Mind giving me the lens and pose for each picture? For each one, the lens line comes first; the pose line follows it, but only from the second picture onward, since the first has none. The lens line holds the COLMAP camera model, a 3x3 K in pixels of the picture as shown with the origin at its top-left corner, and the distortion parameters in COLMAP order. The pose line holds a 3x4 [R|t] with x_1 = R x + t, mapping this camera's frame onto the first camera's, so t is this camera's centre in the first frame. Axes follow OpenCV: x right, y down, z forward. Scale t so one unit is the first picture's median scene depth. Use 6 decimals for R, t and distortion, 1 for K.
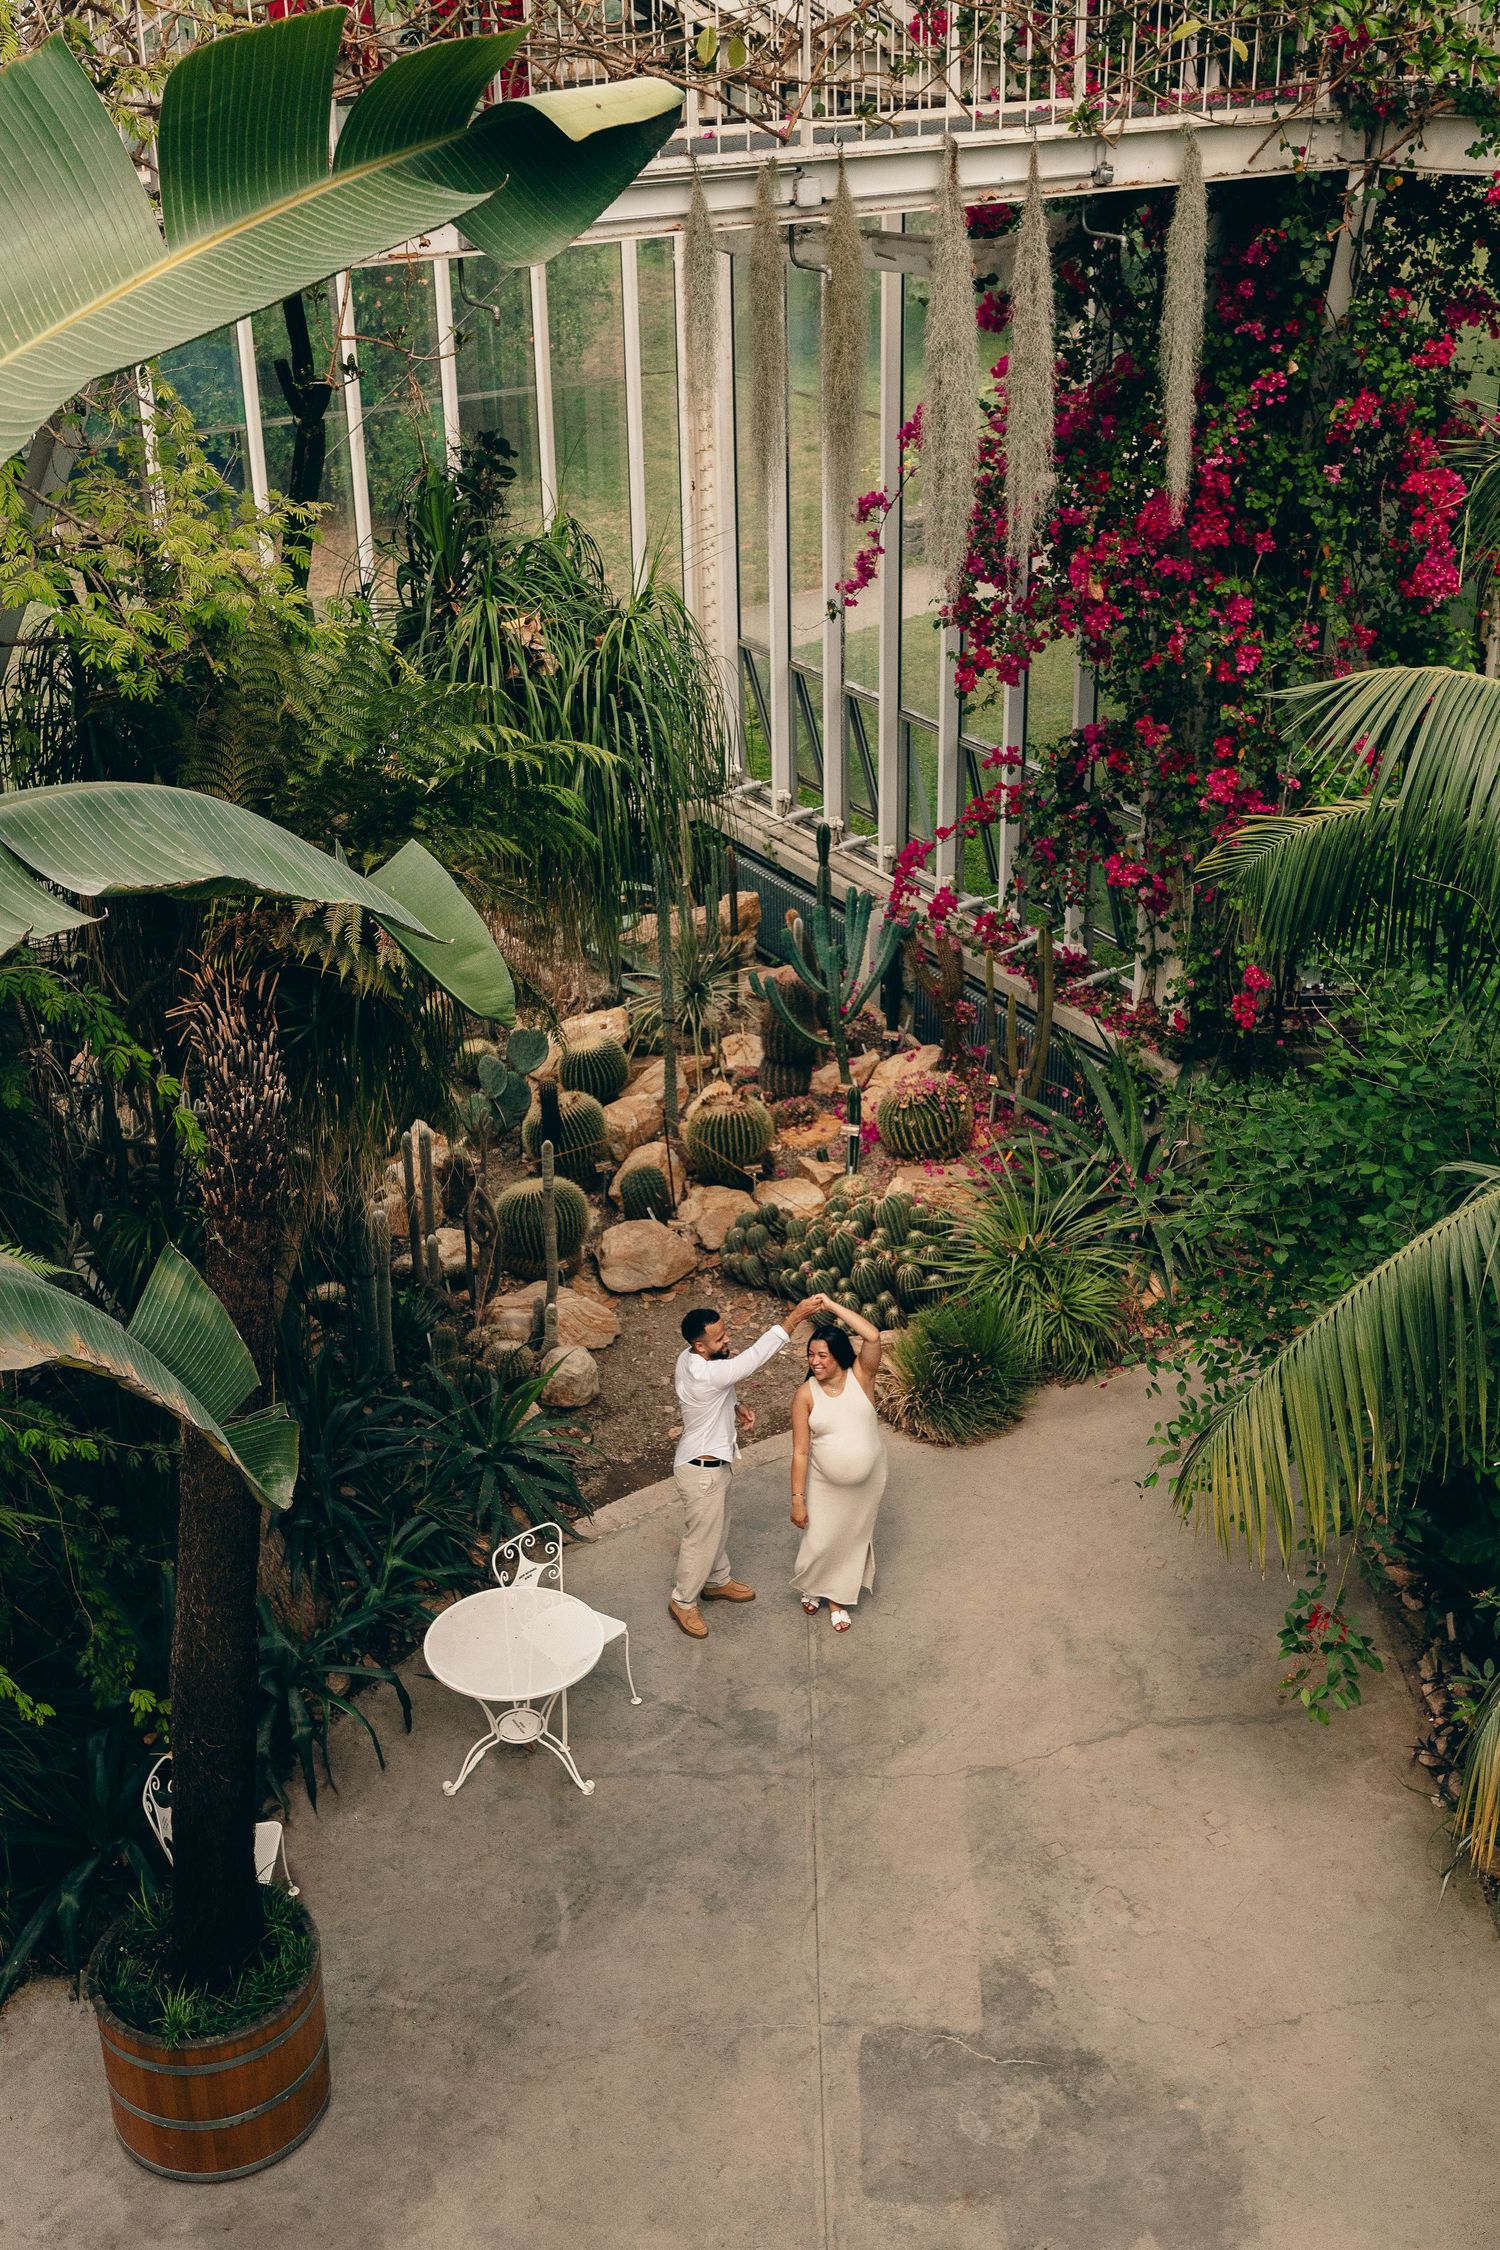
lens RADIAL K [[2668.0, 0, 751.3], [0, 2668.0, 1123.0], [0, 0, 1]] dist [-0.005320, 0.000000]
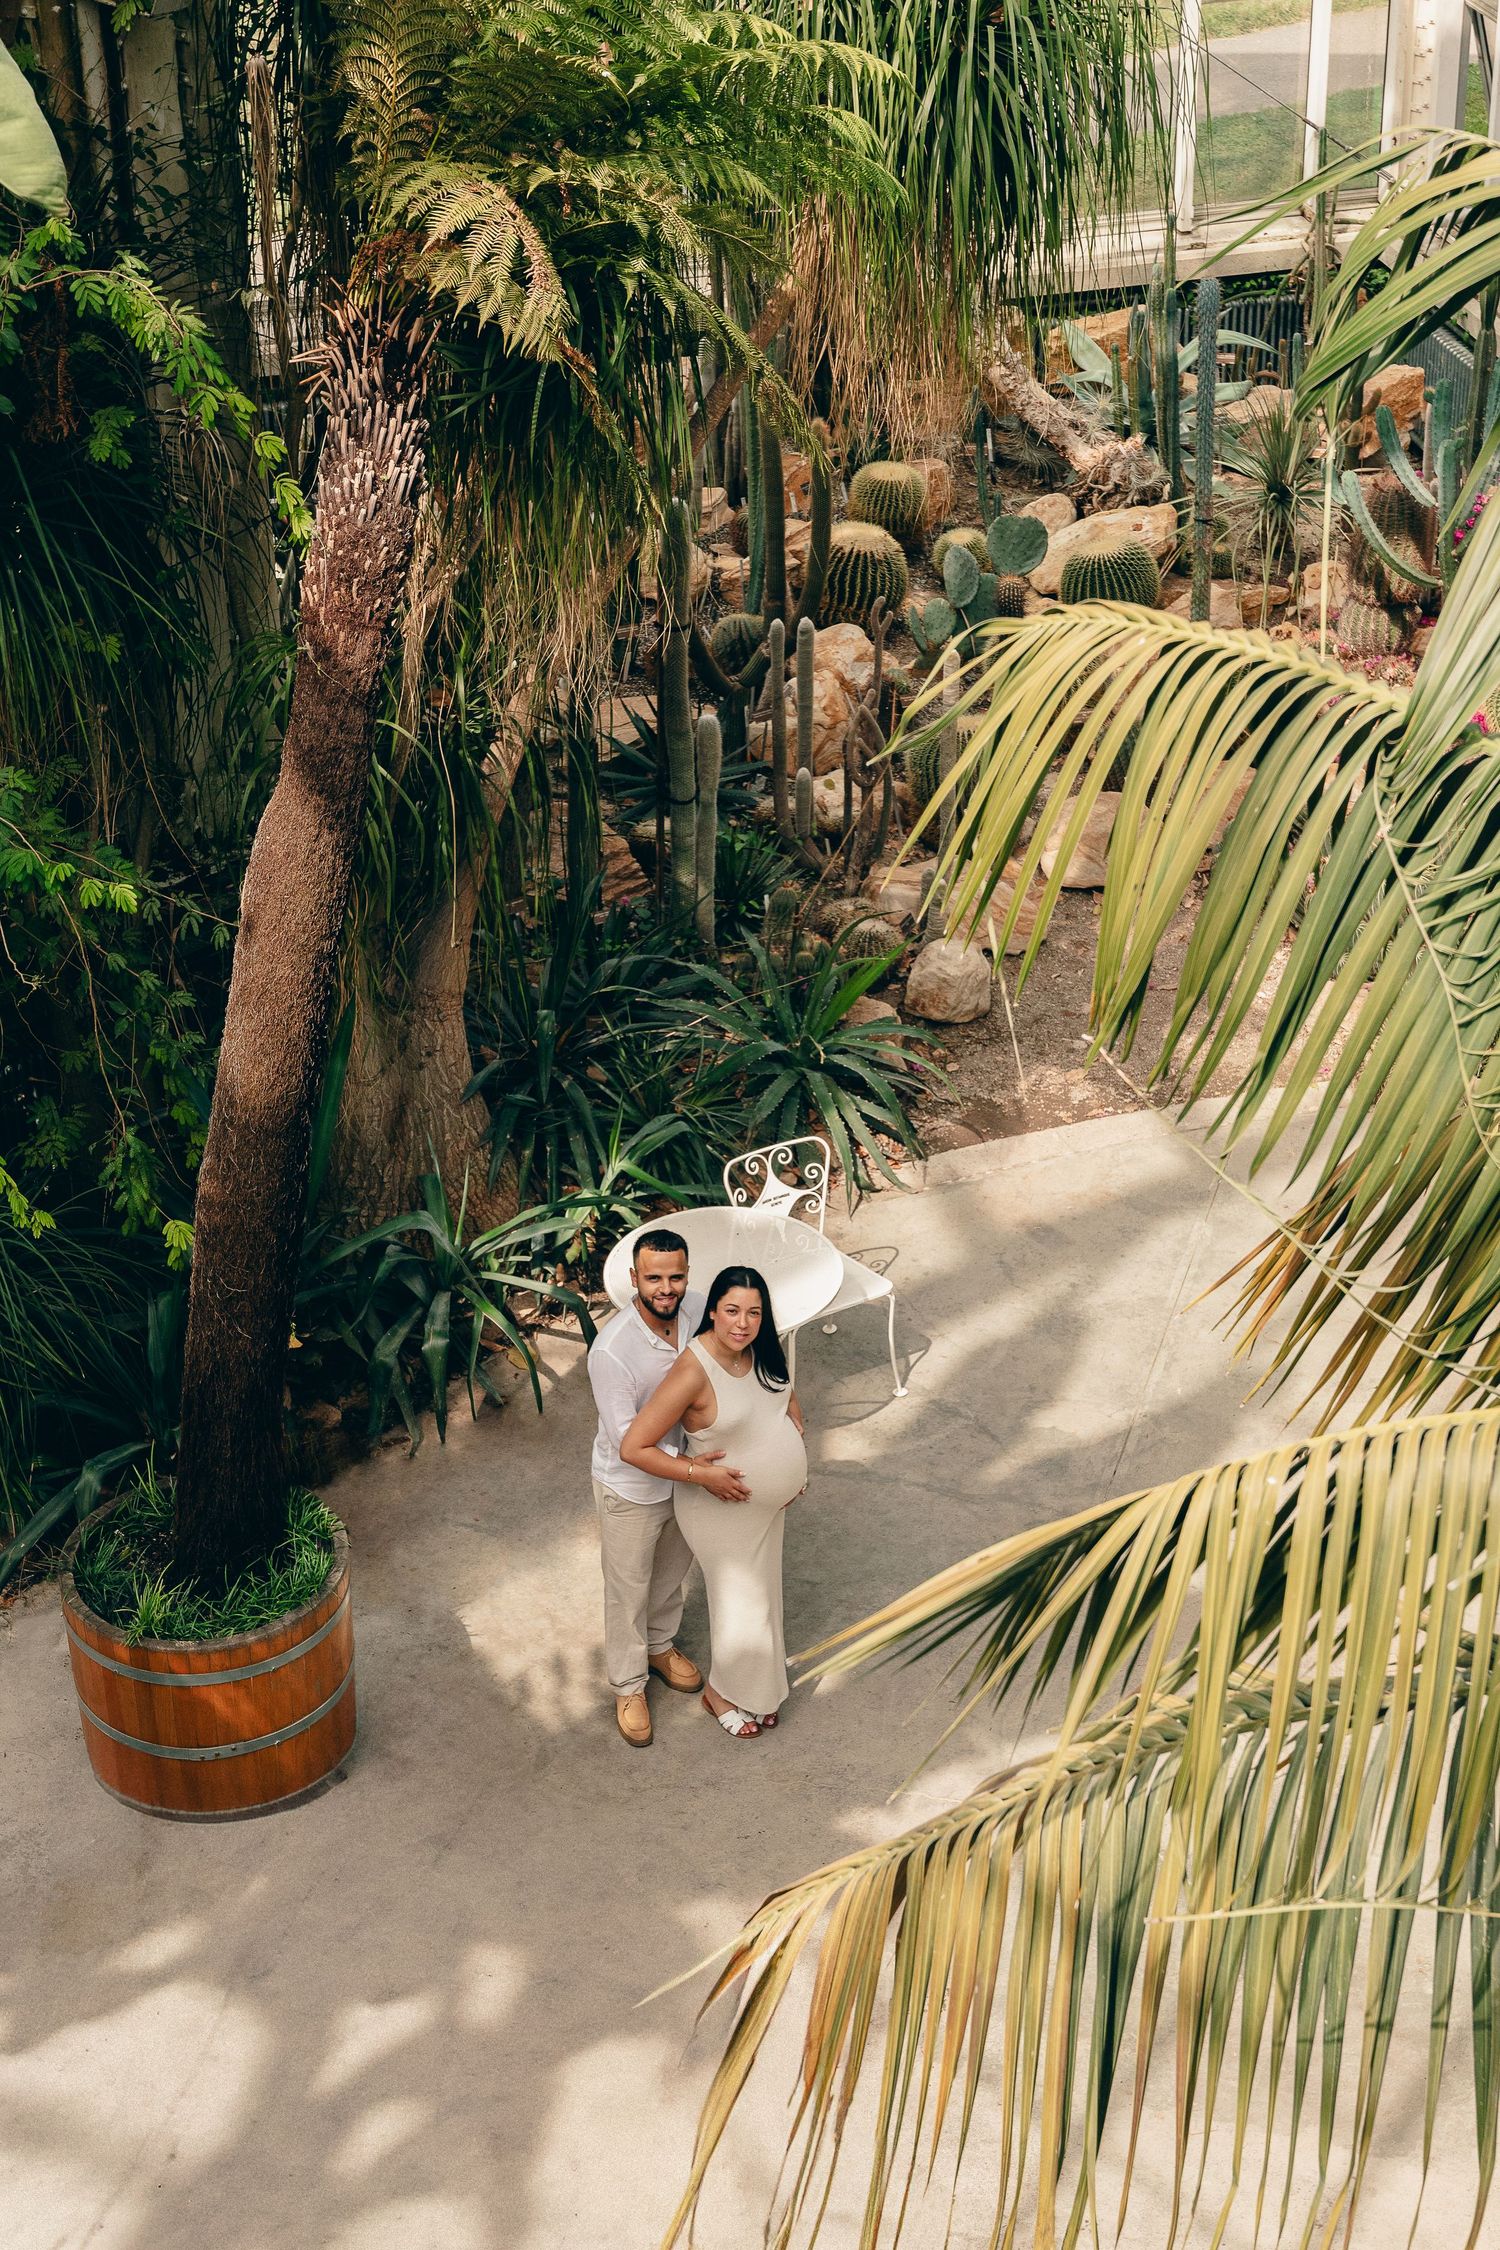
lens RADIAL K [[3998.9, 0, 749.5], [0, 3998.9, 1126.2], [0, 0, 1]] dist [-0.011518, 0.000000]
pose [[0.962145, 0.145133, -0.230680, 0.207598], [-0.123801, 0.986791, 0.104481, 0.041172], [0.242796, -0.071968, 0.967404, -0.106460]]
